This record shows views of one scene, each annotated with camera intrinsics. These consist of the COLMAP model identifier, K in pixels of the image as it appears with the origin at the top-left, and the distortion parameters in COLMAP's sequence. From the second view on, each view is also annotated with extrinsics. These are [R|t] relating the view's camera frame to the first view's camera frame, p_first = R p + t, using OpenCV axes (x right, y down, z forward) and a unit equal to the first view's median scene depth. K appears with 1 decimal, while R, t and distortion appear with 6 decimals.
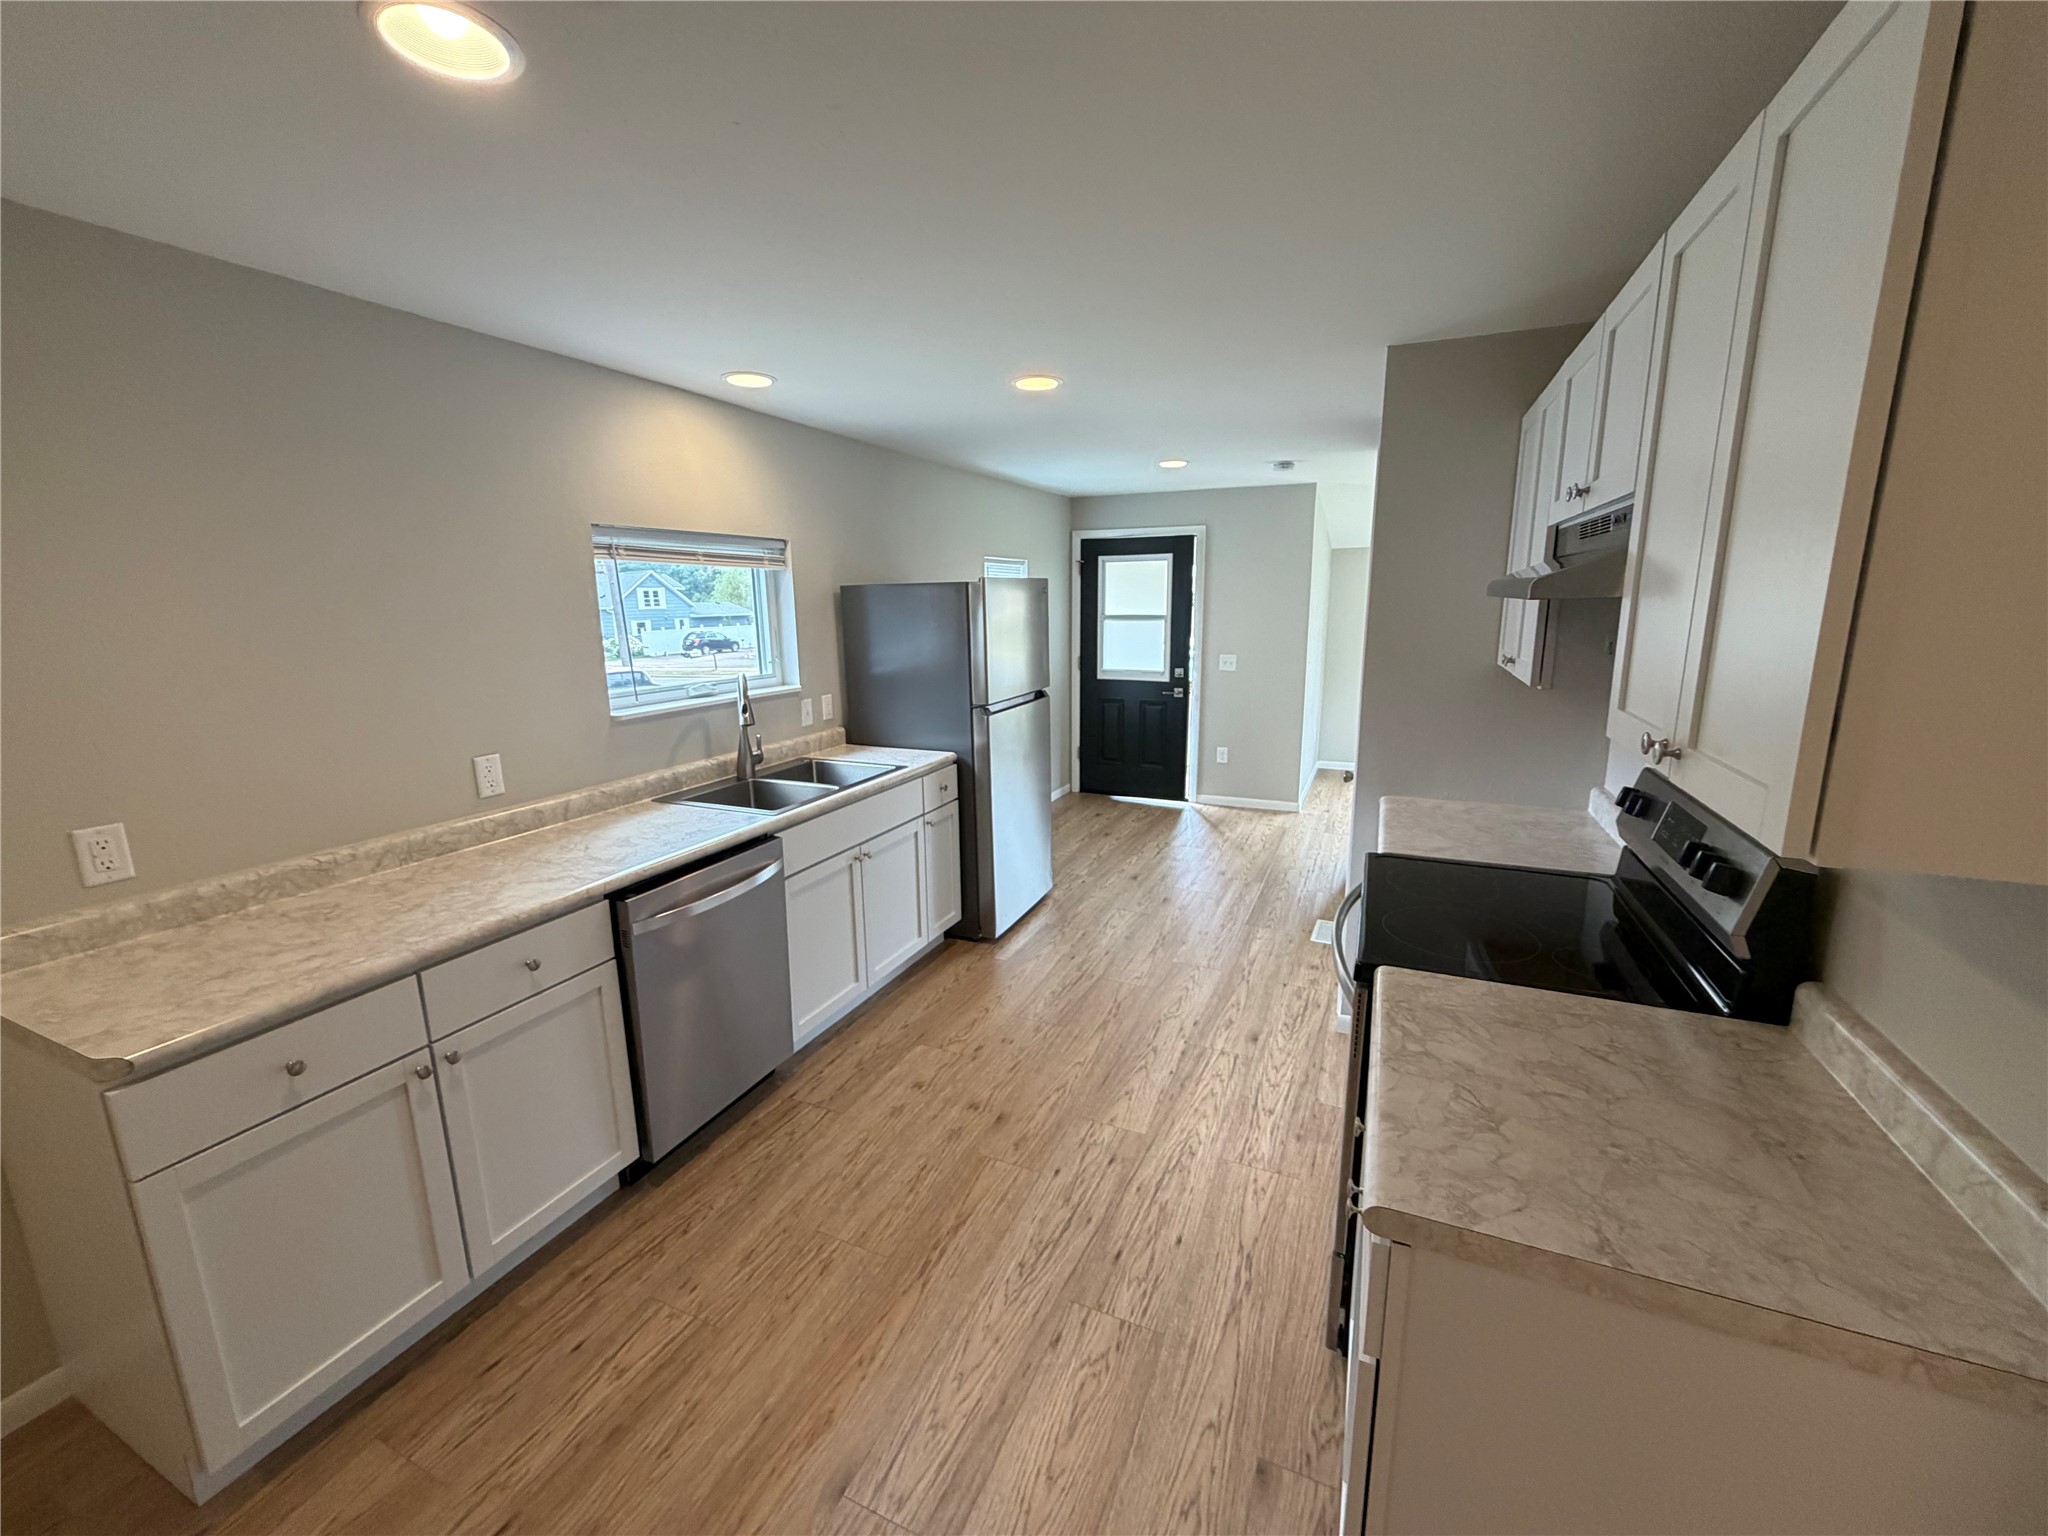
lens RADIAL K [[817.5, 0, 1021.9], [0, 817.5, 761.6], [0, 0, 1]] dist [0.002427, -0.000362]
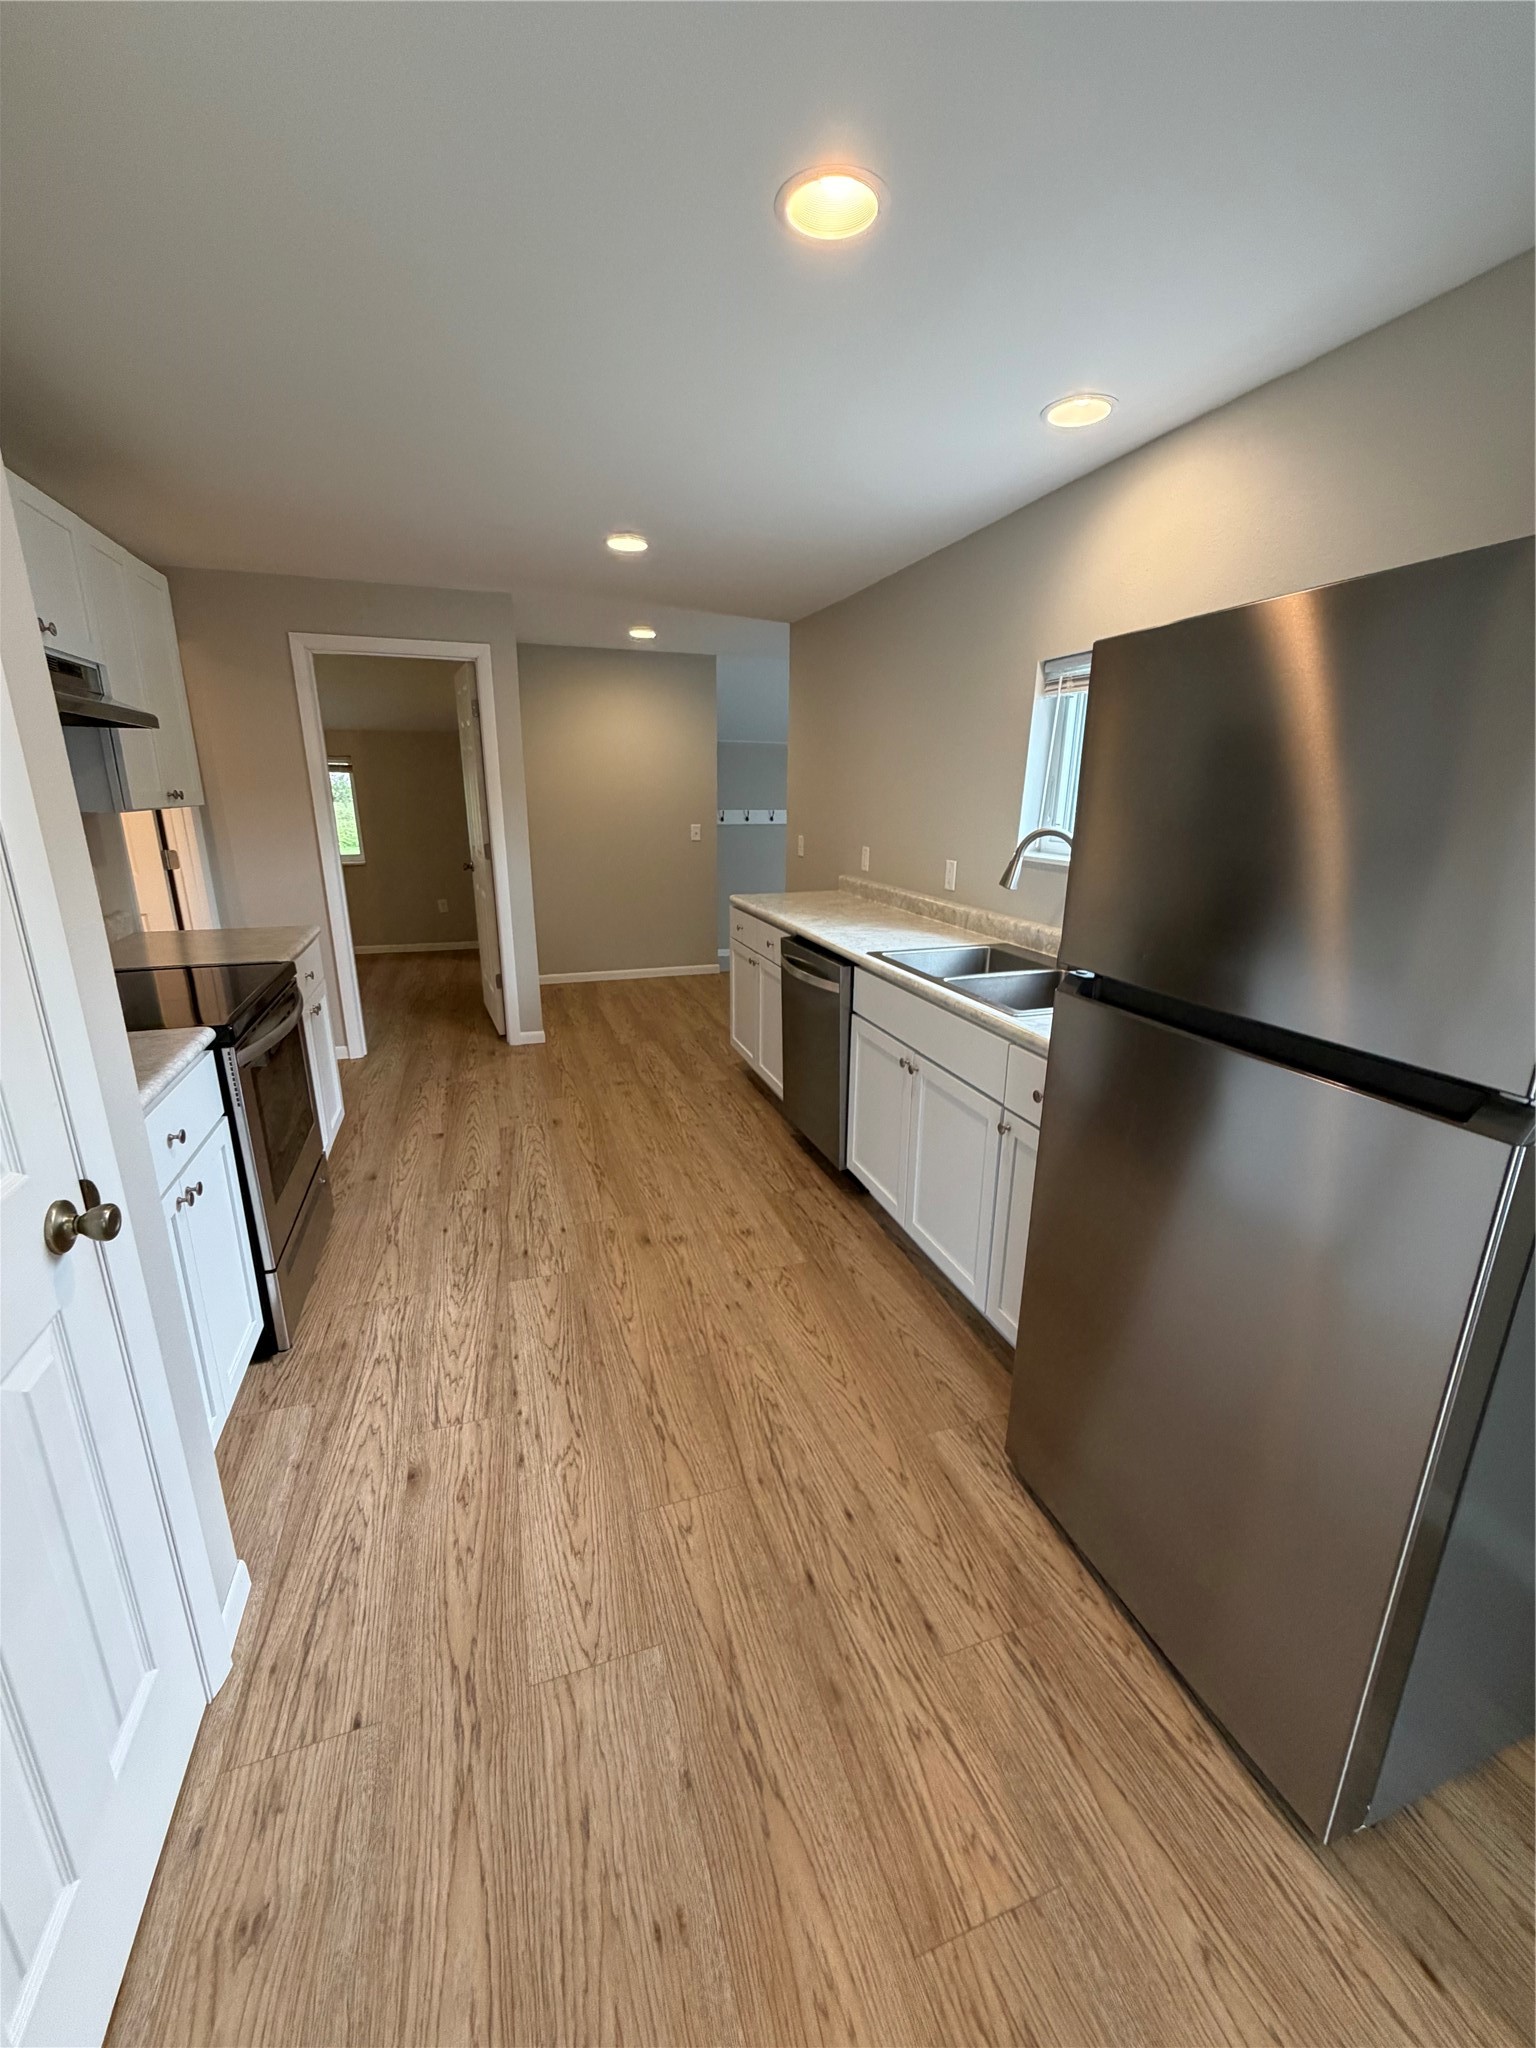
lens RADIAL K [[817.5, 0, 771.1], [0, 817.5, 1026.3], [0, 0, 1]] dist [0.002427, -0.000362]
pose [[-0.731524, 0.200155, -0.651775, 0.492322], [-0.131735, 0.896435, 0.423143, -0.282151], [0.668968, 0.395401, -0.629396, 1.678009]]
